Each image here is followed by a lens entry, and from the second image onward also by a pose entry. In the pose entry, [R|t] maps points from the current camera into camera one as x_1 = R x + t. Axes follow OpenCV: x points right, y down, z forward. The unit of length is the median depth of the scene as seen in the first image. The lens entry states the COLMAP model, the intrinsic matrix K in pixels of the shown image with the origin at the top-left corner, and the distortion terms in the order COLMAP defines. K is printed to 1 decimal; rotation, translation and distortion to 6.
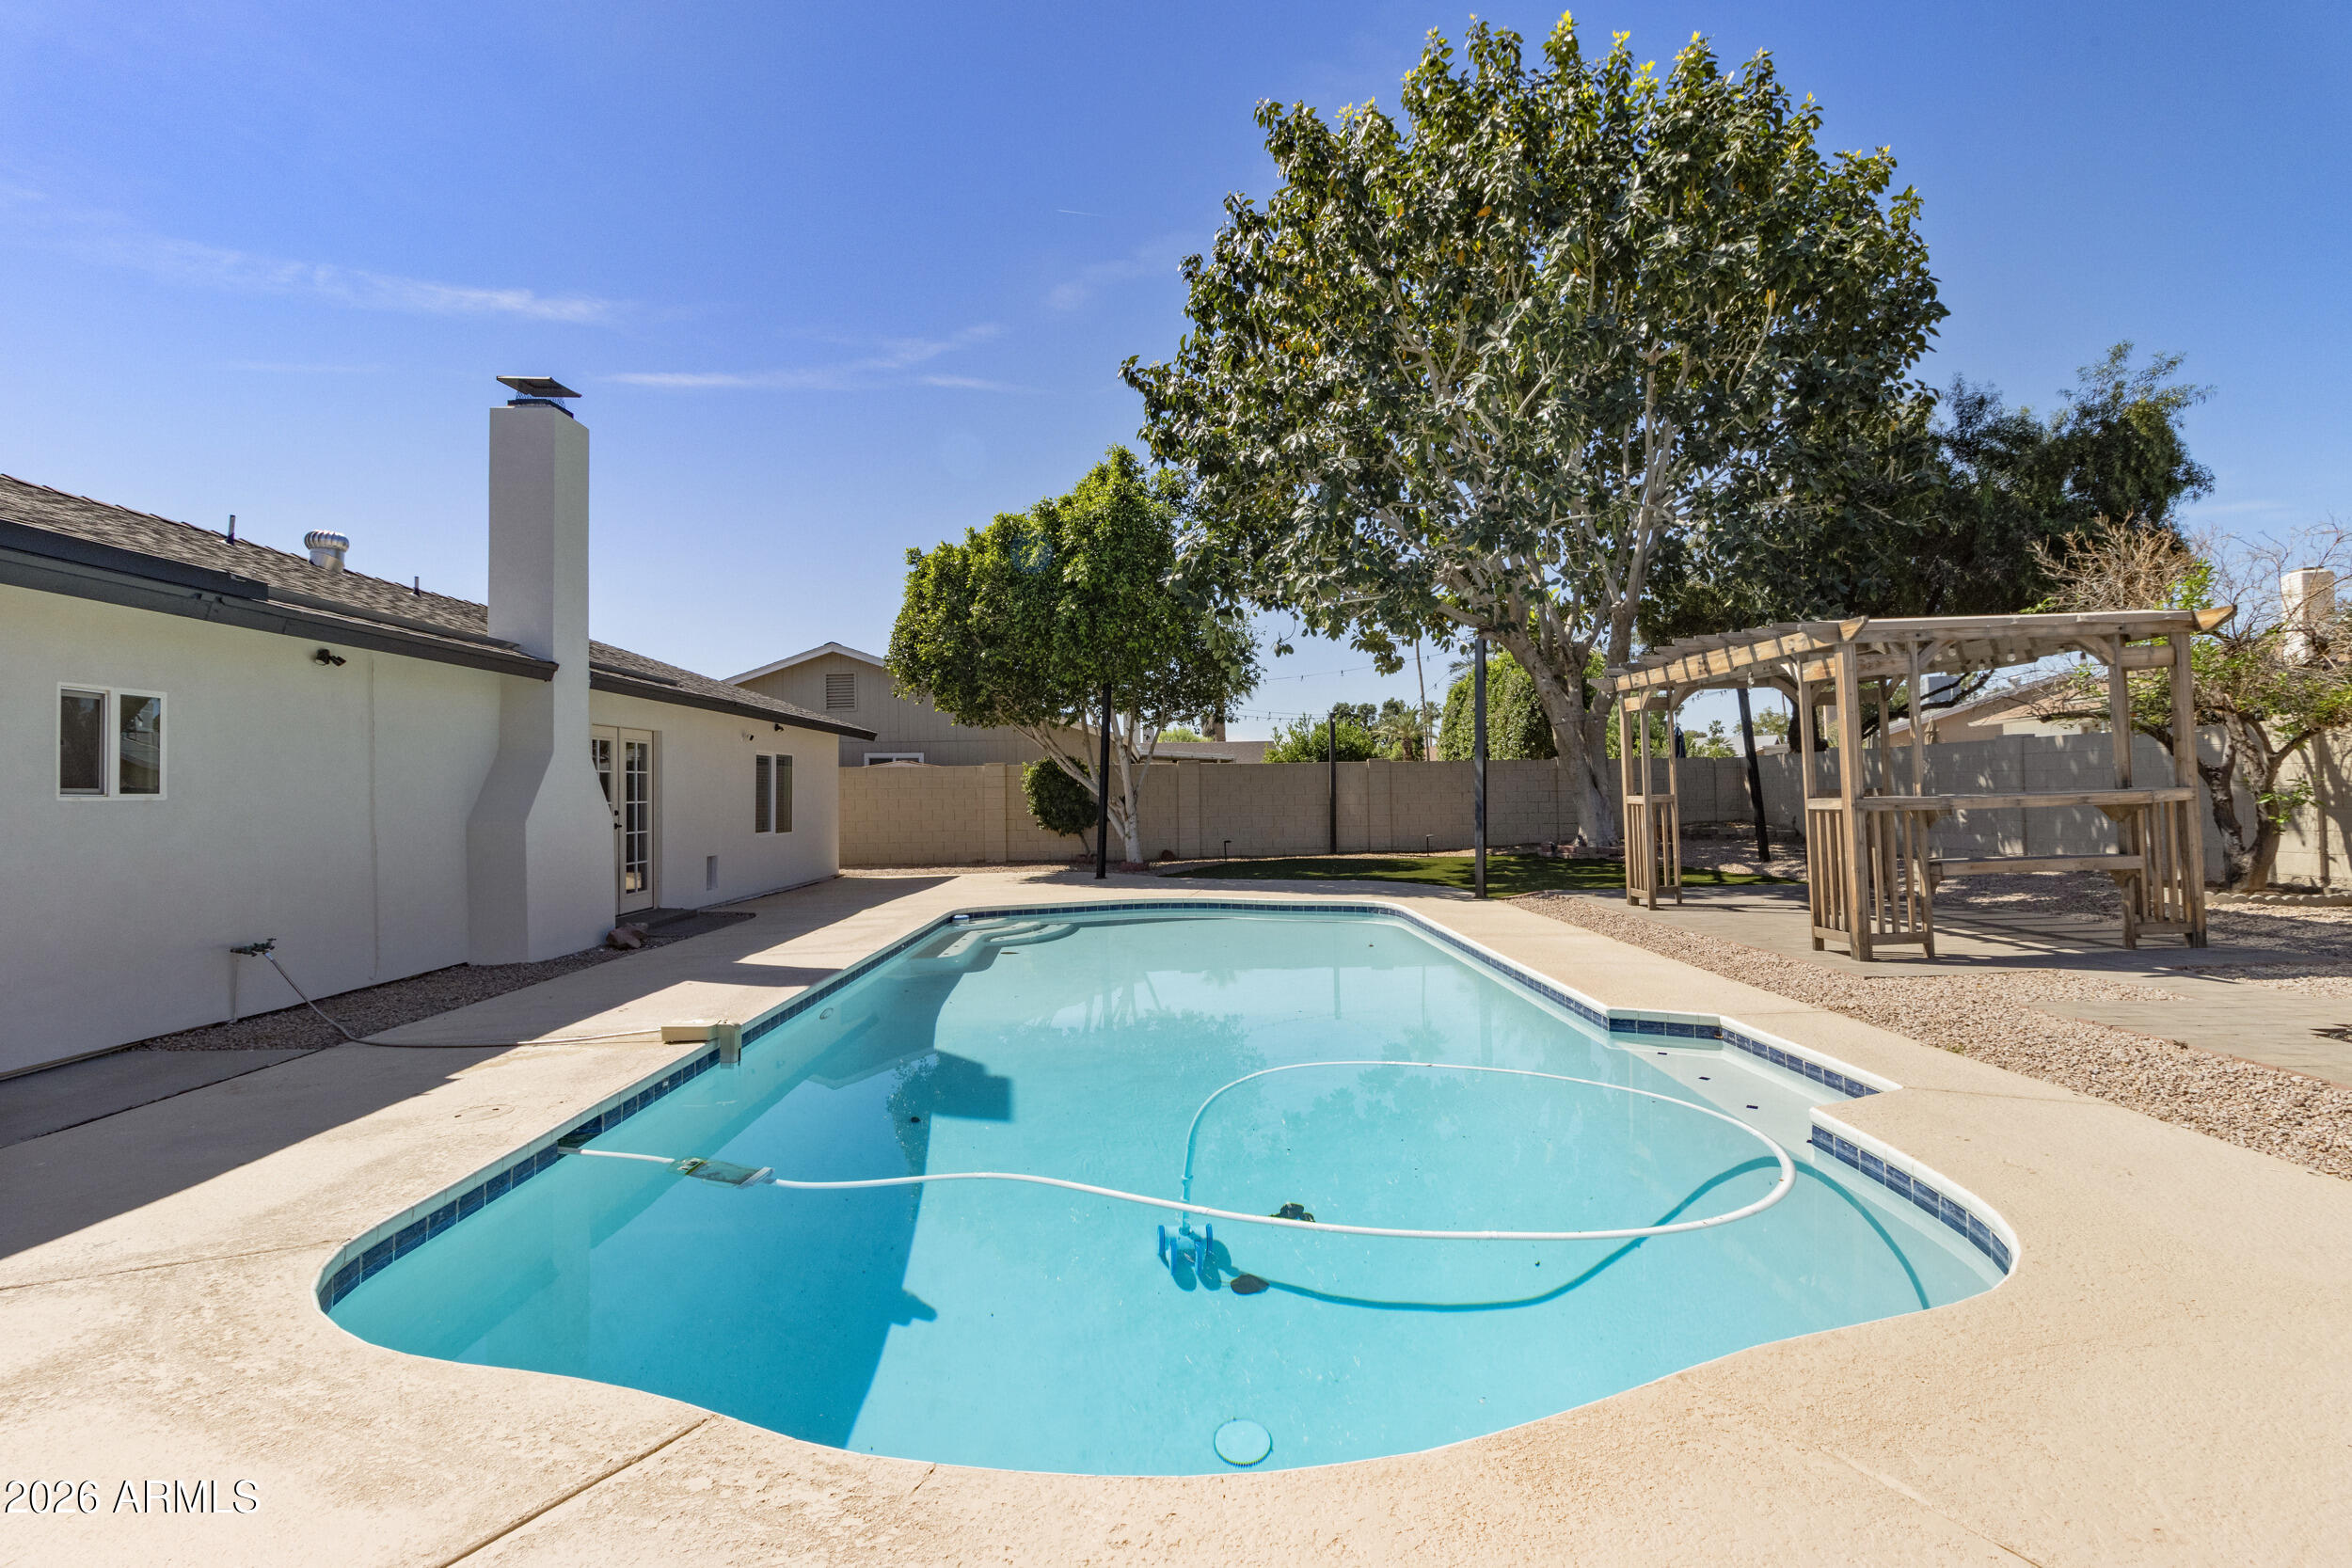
lens RADIAL K [[1054.0, 0, 1161.3], [0, 1054.0, 749.2], [0, 0, 1]] dist [-0.004443, -0.000599]
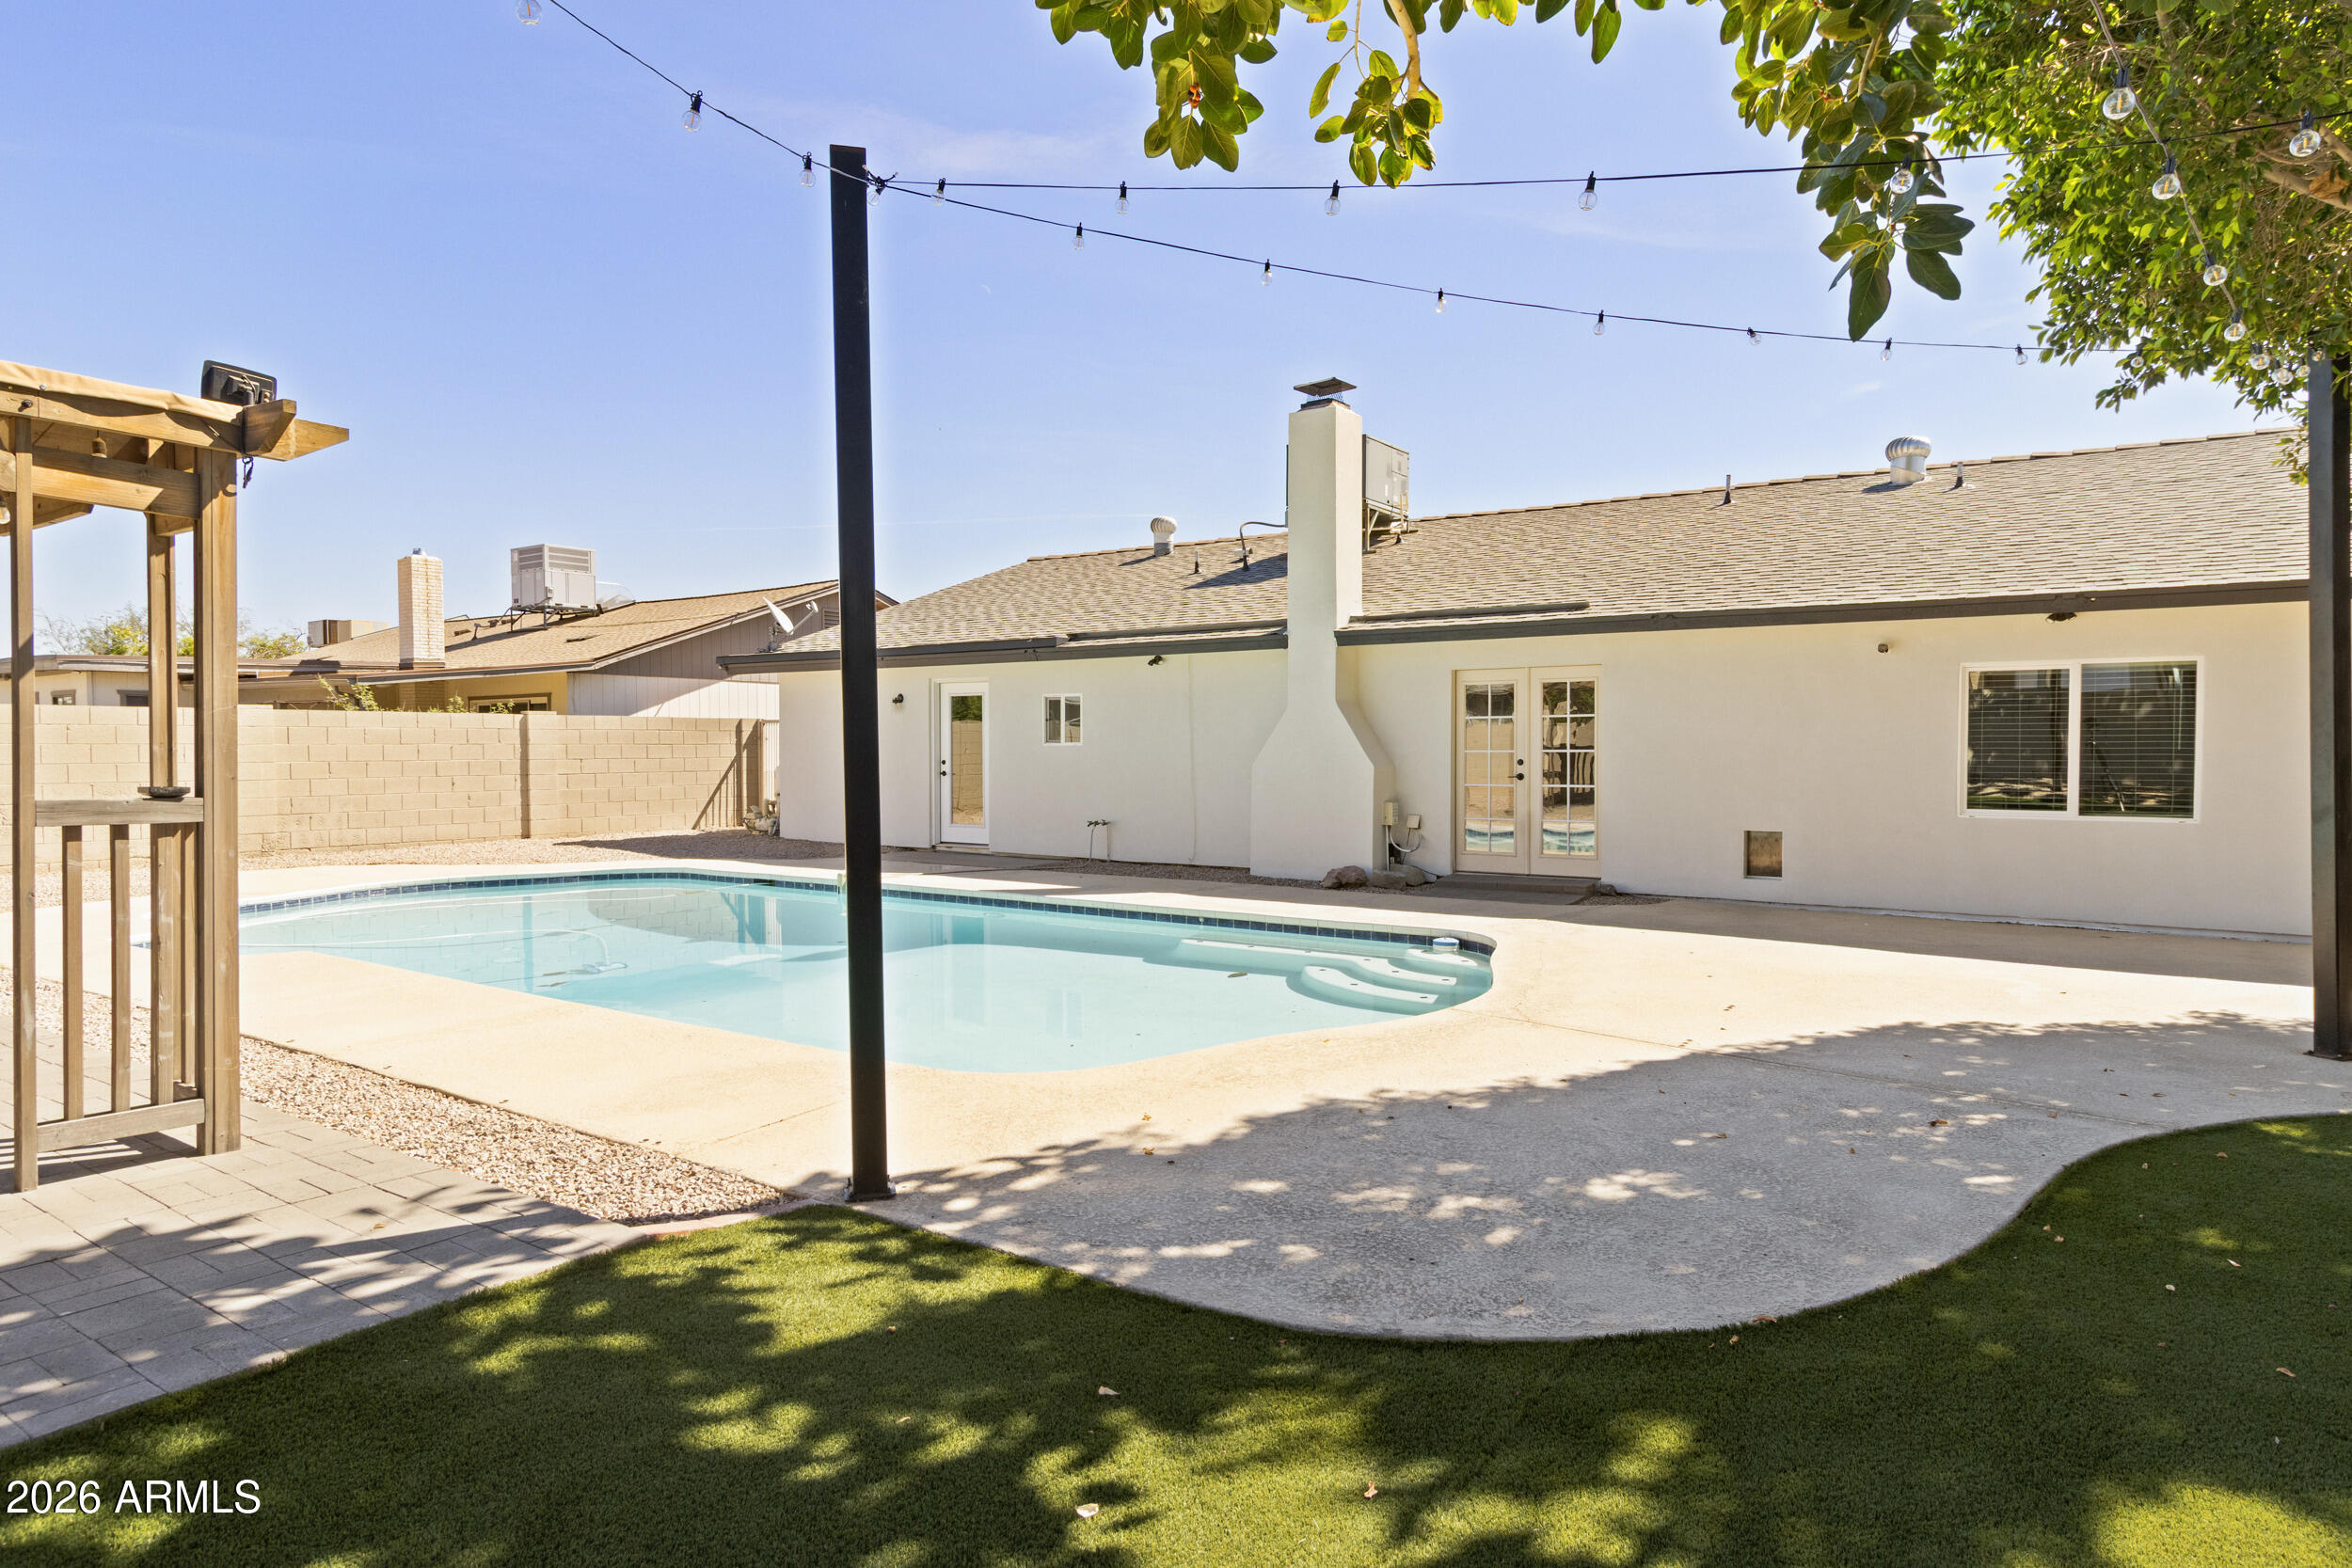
lens RADIAL K [[1355.7, 0, 1176.0], [0, 1355.7, 784.0], [0, 0, 1]] dist [-0.001936, -0.000413]
pose [[-0.592062, 0.040485, -0.804875, 0.750498], [0.041908, 0.998933, 0.019419, 0.054923], [0.804802, -0.022233, -0.593127, 1.823991]]
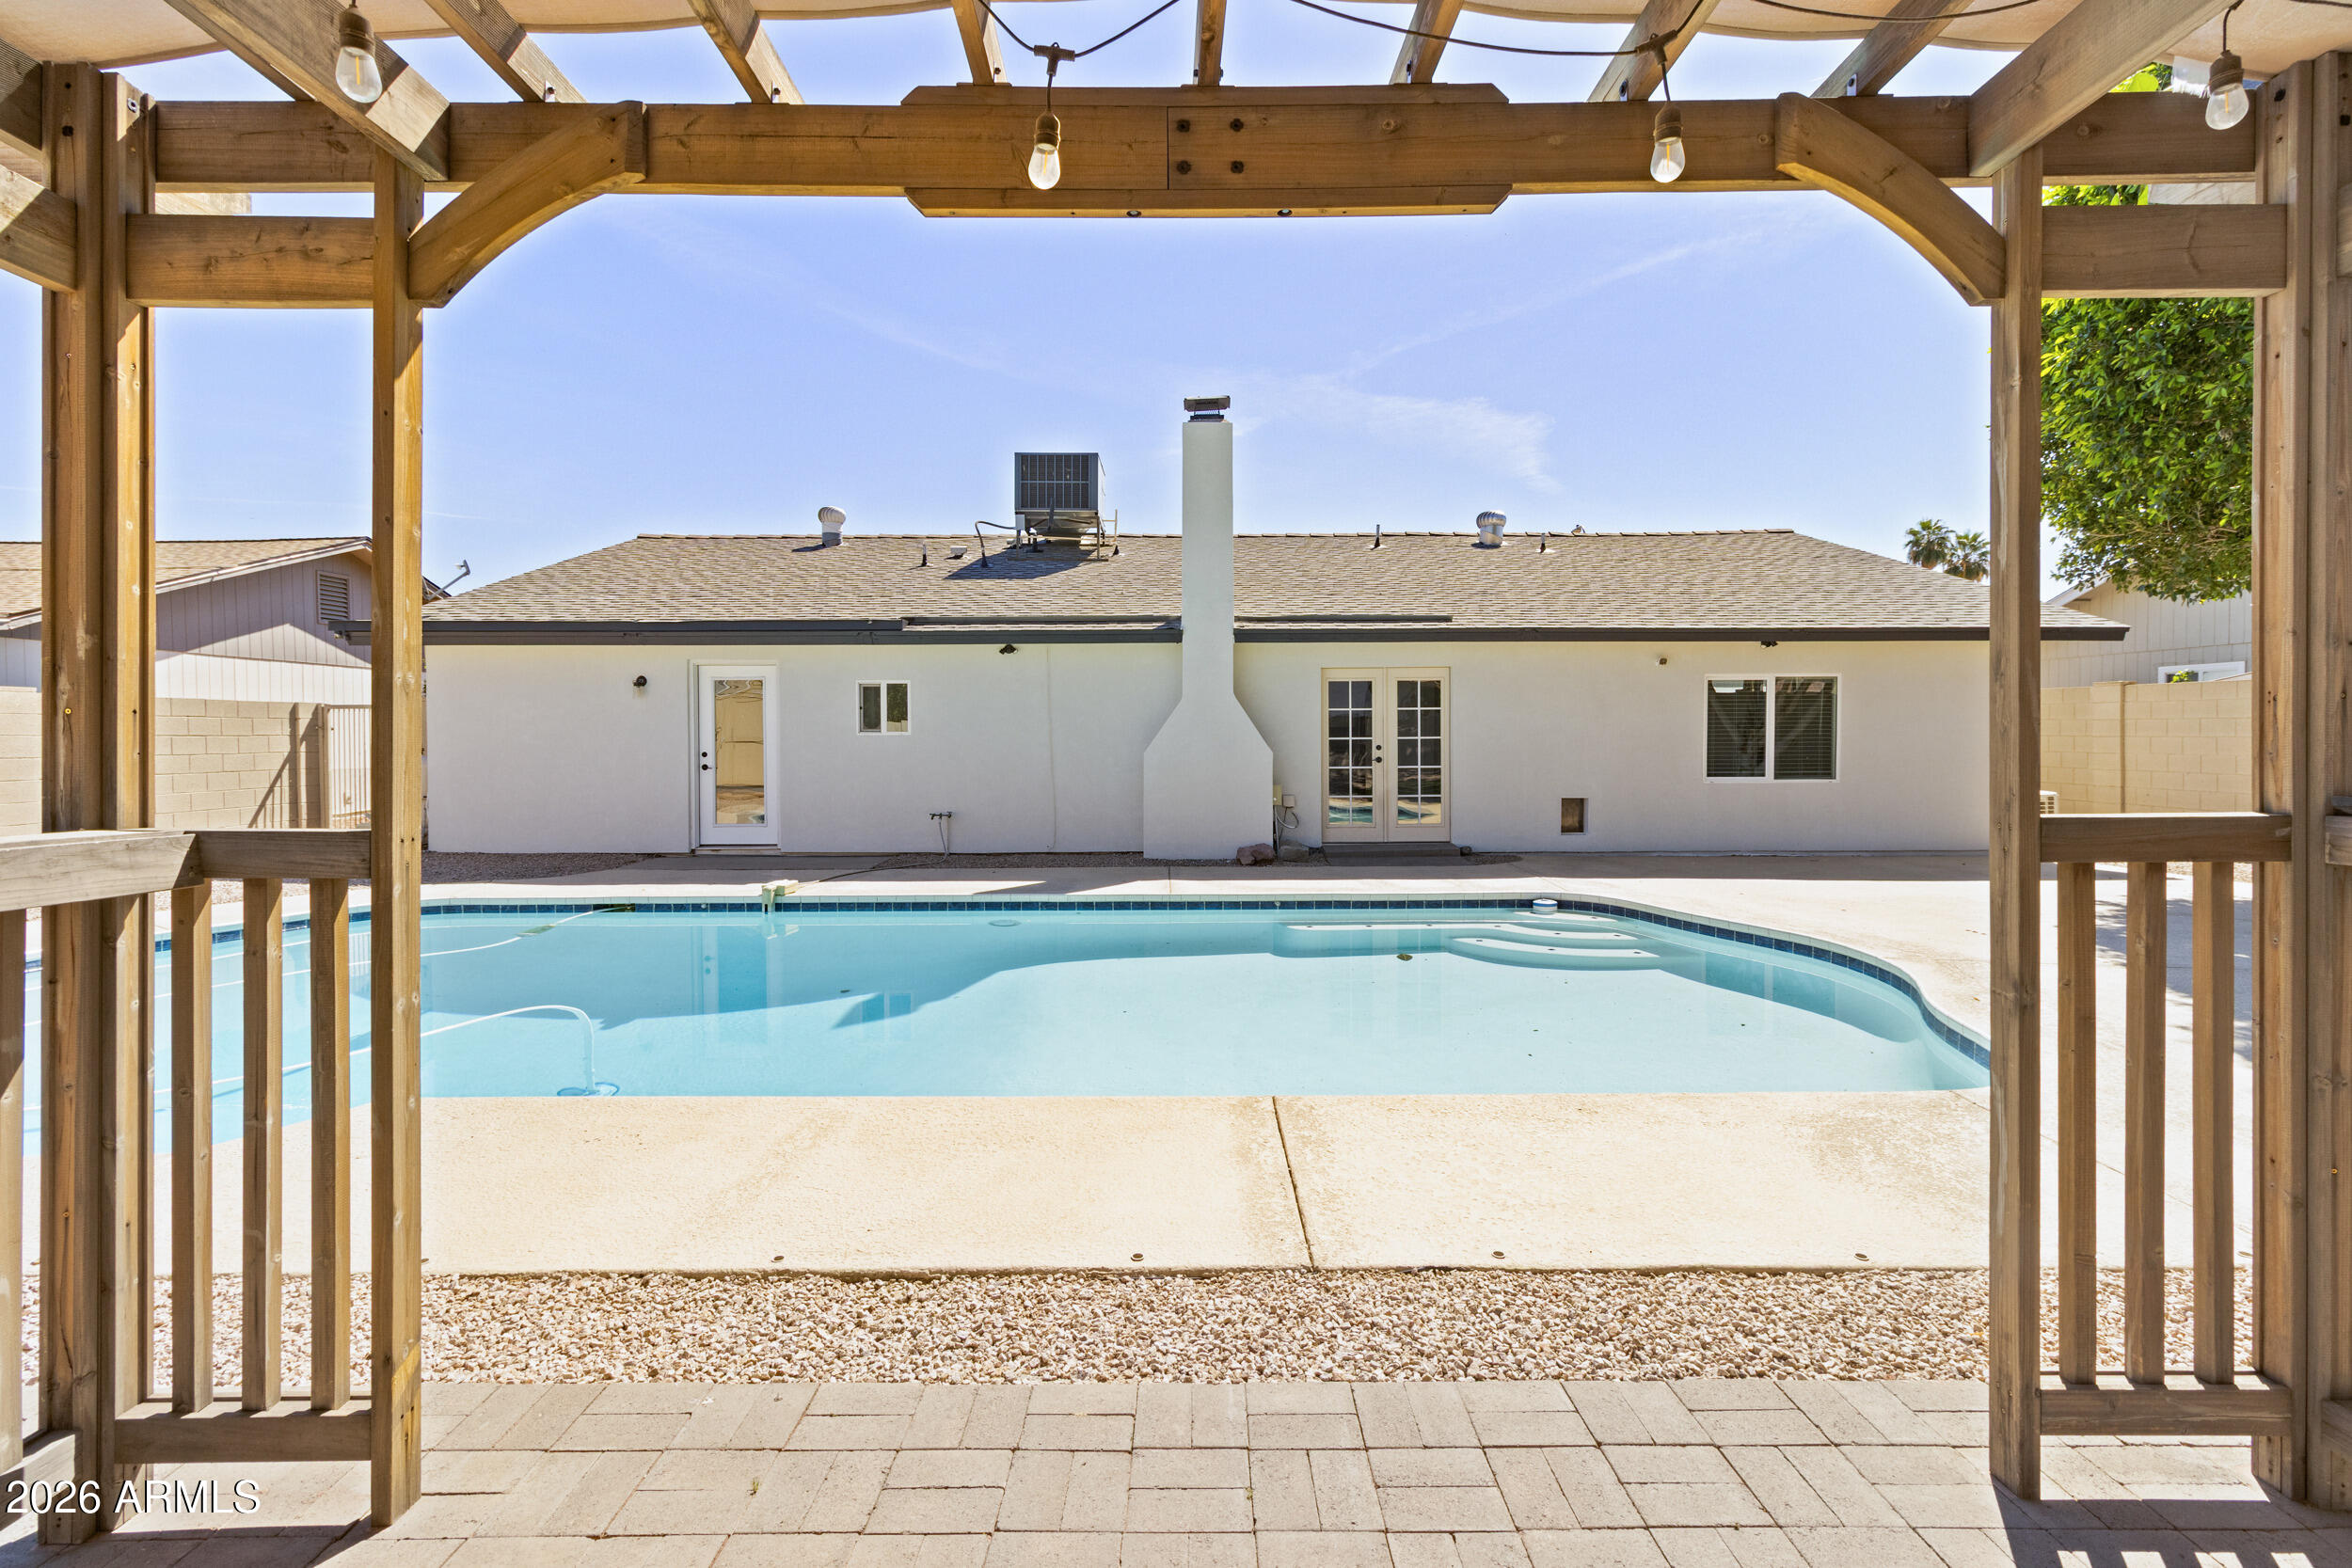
lens RADIAL K [[1106.8, 0, 1167.7], [0, 1106.8, 745.8], [0, 0, 1]] dist [0.000071, -0.000055]
pose [[-0.020362, 0.028340, -0.999391, 0.774950], [0.043162, 0.998691, 0.027441, 0.023082], [0.998861, -0.042577, -0.021558, 1.015499]]
